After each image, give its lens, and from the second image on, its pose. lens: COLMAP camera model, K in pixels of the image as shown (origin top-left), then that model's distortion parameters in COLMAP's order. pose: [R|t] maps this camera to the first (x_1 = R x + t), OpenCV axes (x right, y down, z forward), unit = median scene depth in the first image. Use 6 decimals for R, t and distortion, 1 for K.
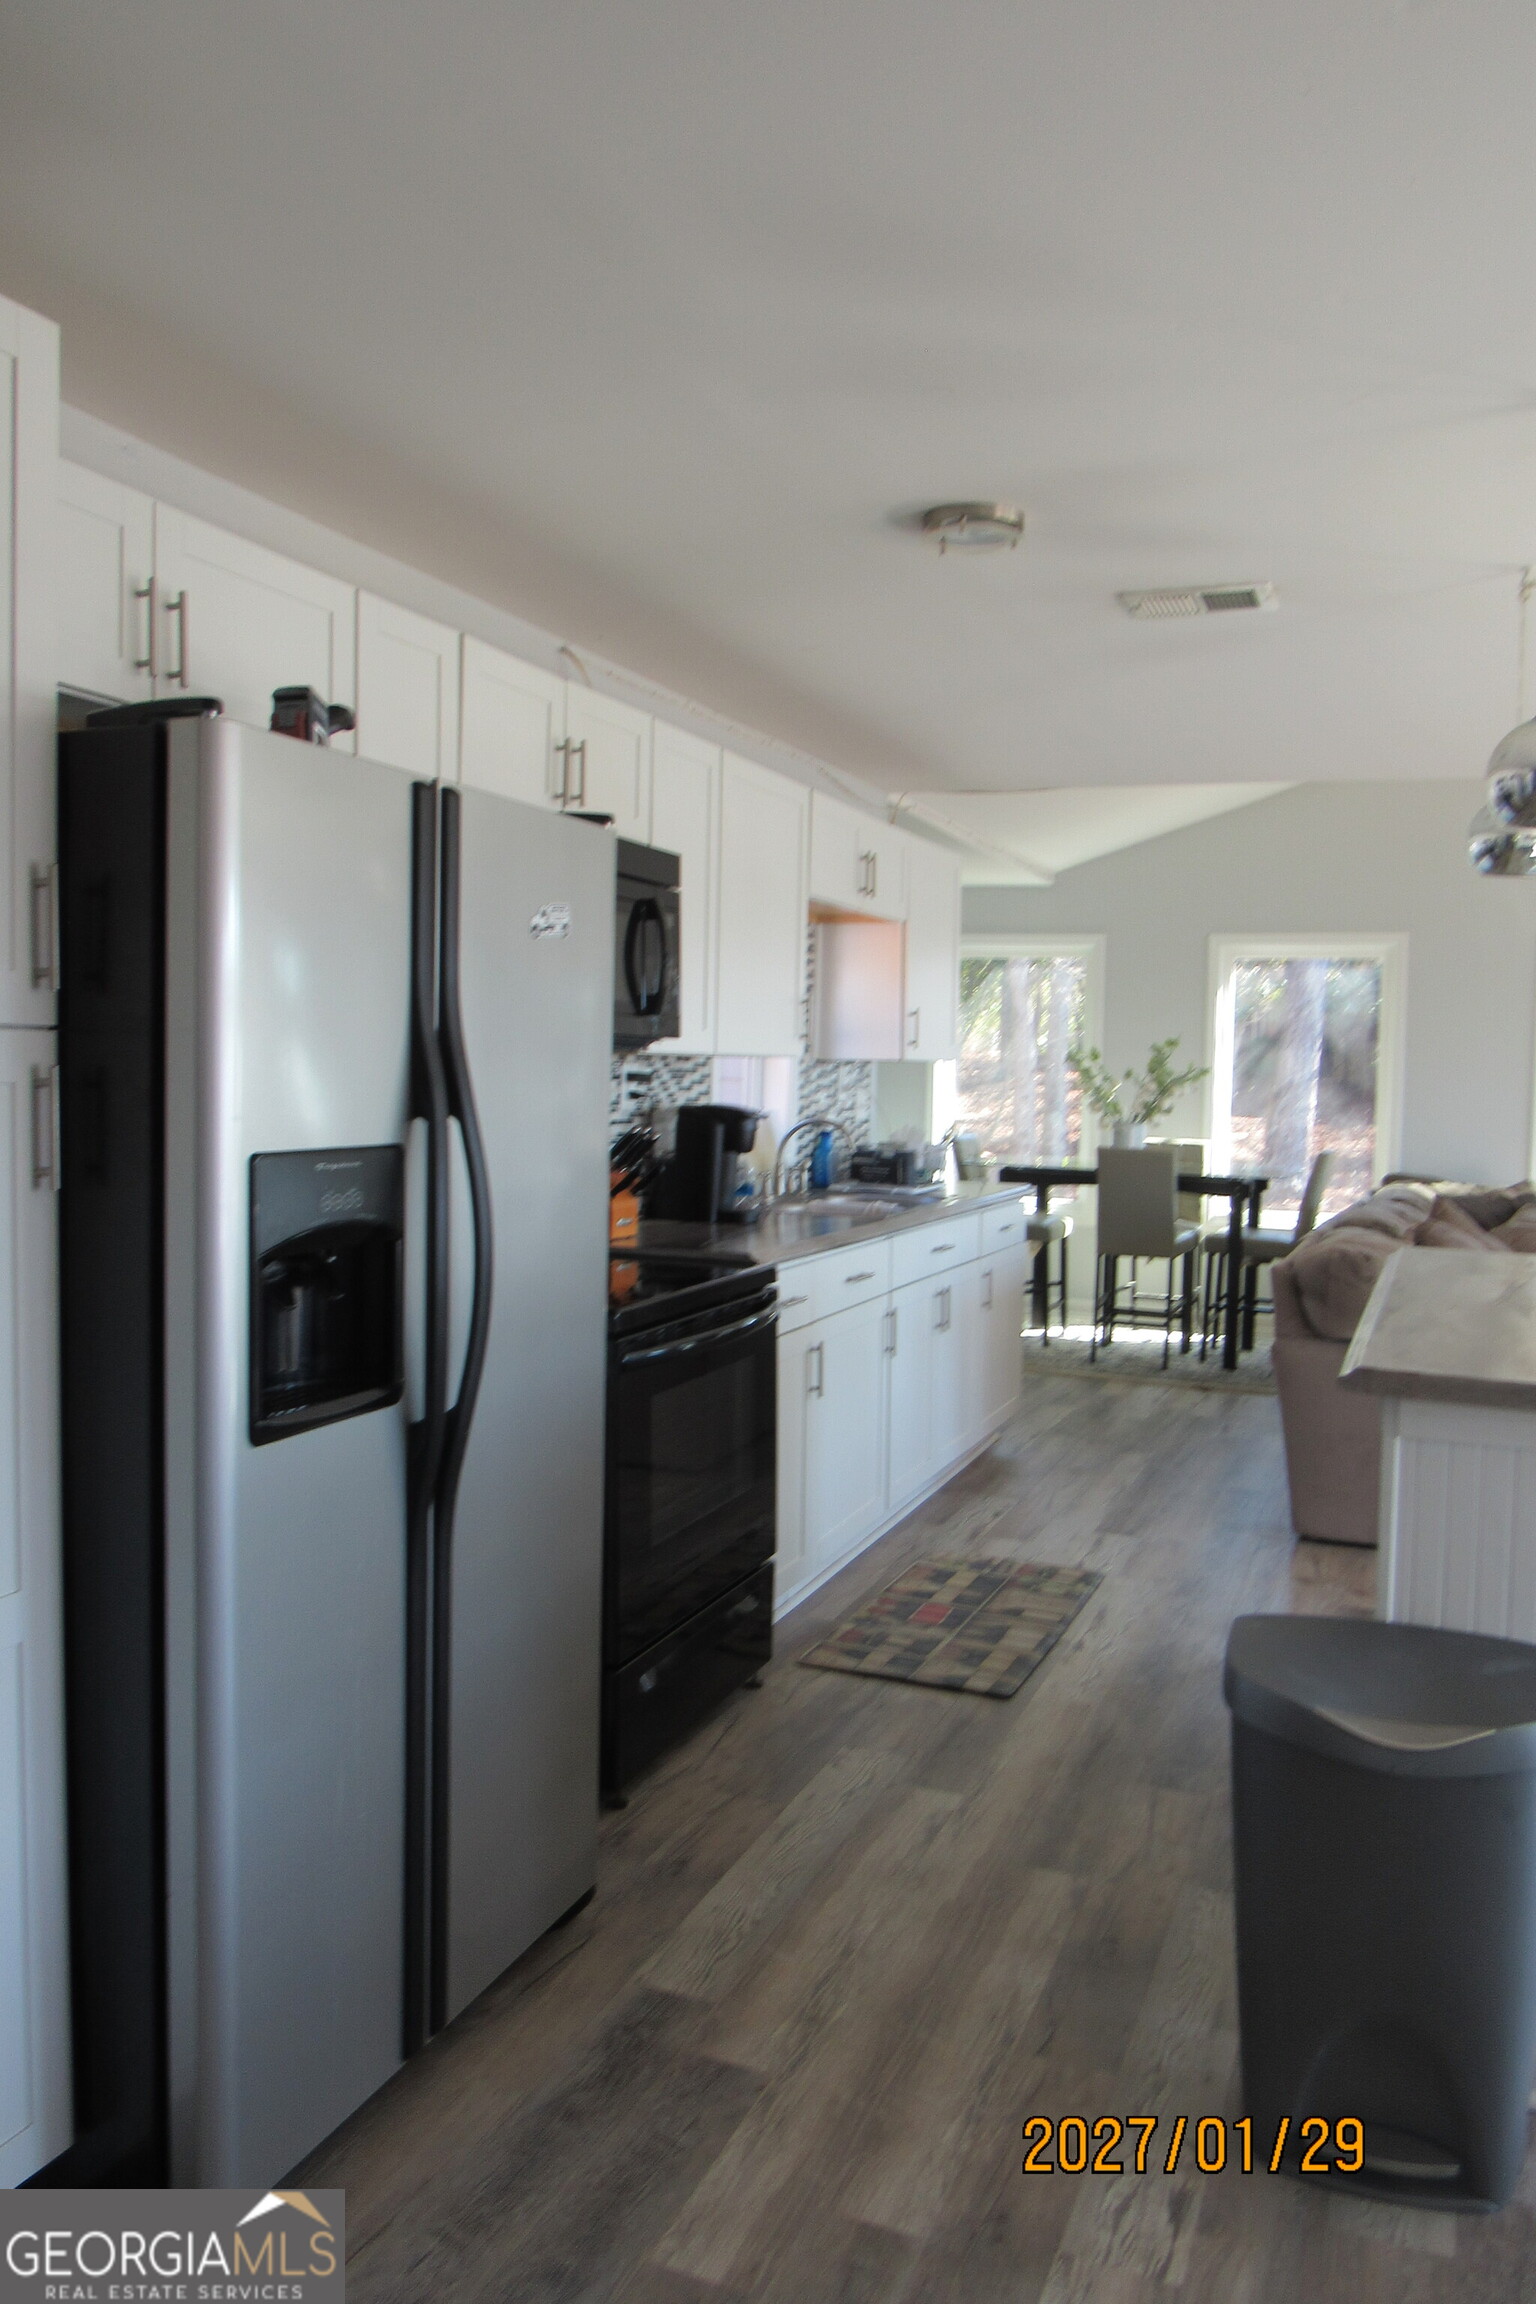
lens RADIAL K [[1666.5, 0, 768.0], [0, 1666.5, 1152.0], [0, 0, 1]] dist [-0.012063, 0.000407]
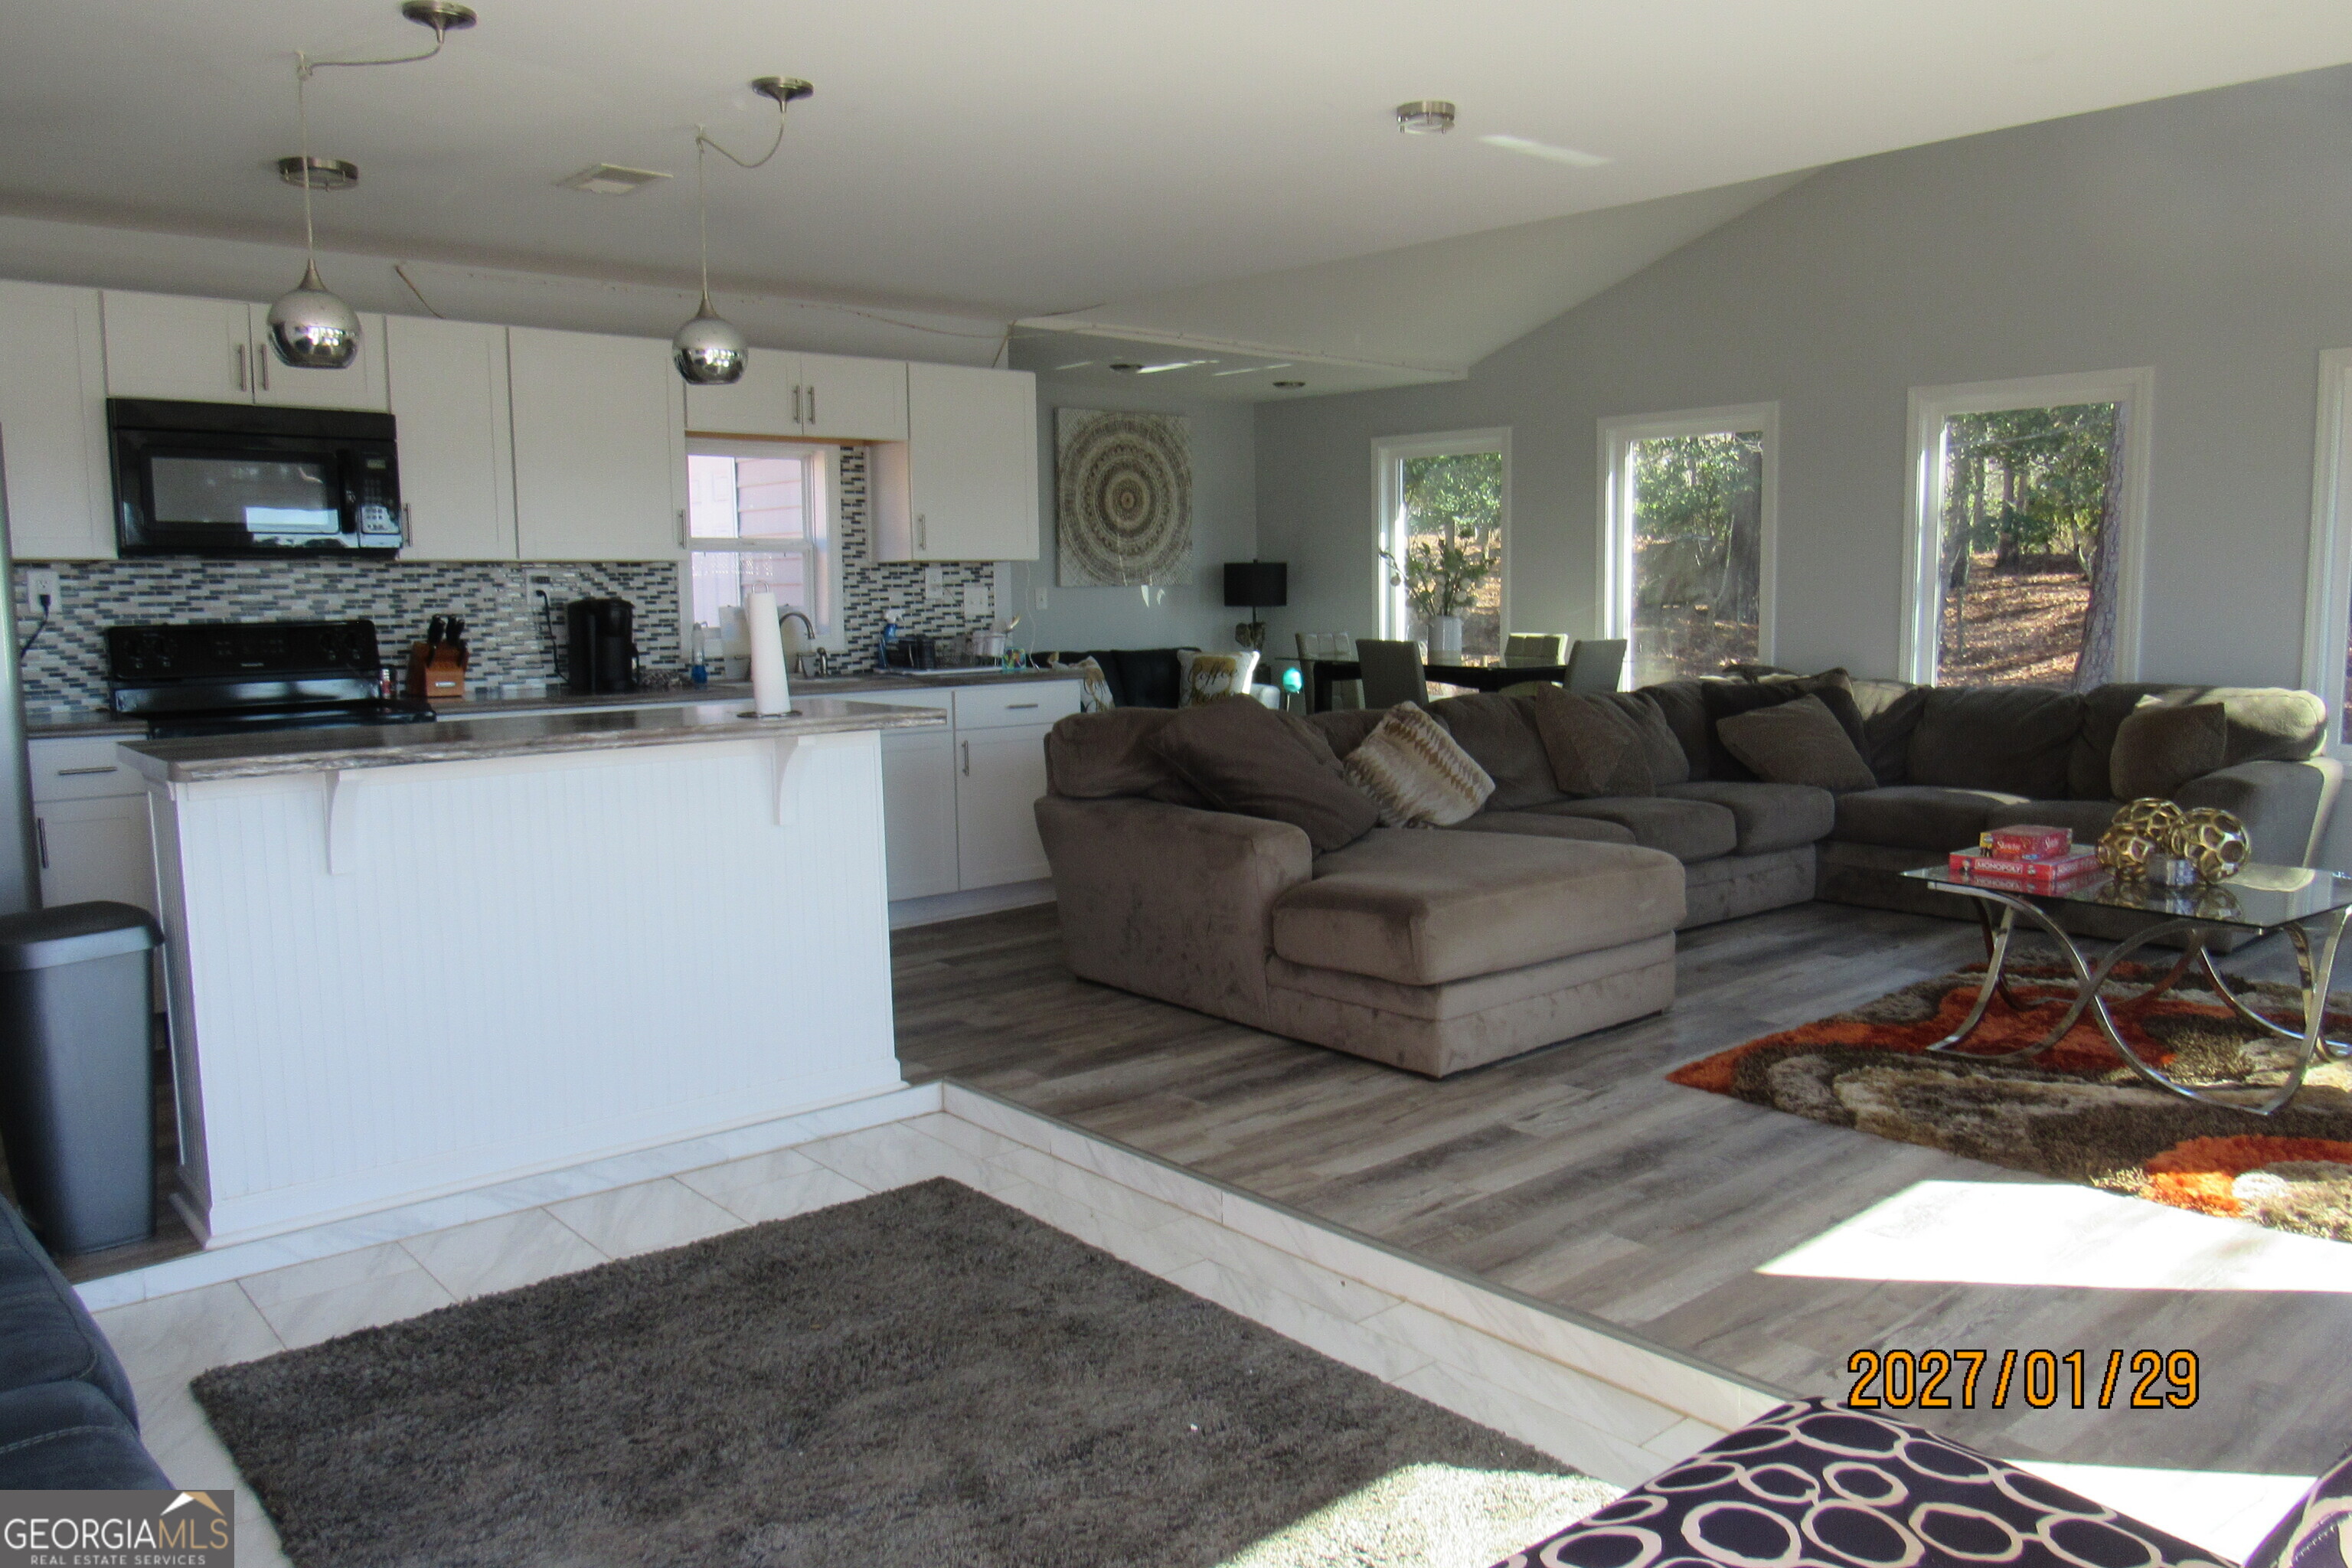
lens RADIAL K [[1701.2, 0, 1176.0], [0, 1701.2, 784.0], [0, 0, 1]] dist [-0.012063, 0.000407]
pose [[0.893378, 0.017718, -0.448957, 0.510200], [0.008545, 0.998371, 0.056404, 0.023827], [0.449225, -0.054226, 0.891771, 0.003376]]
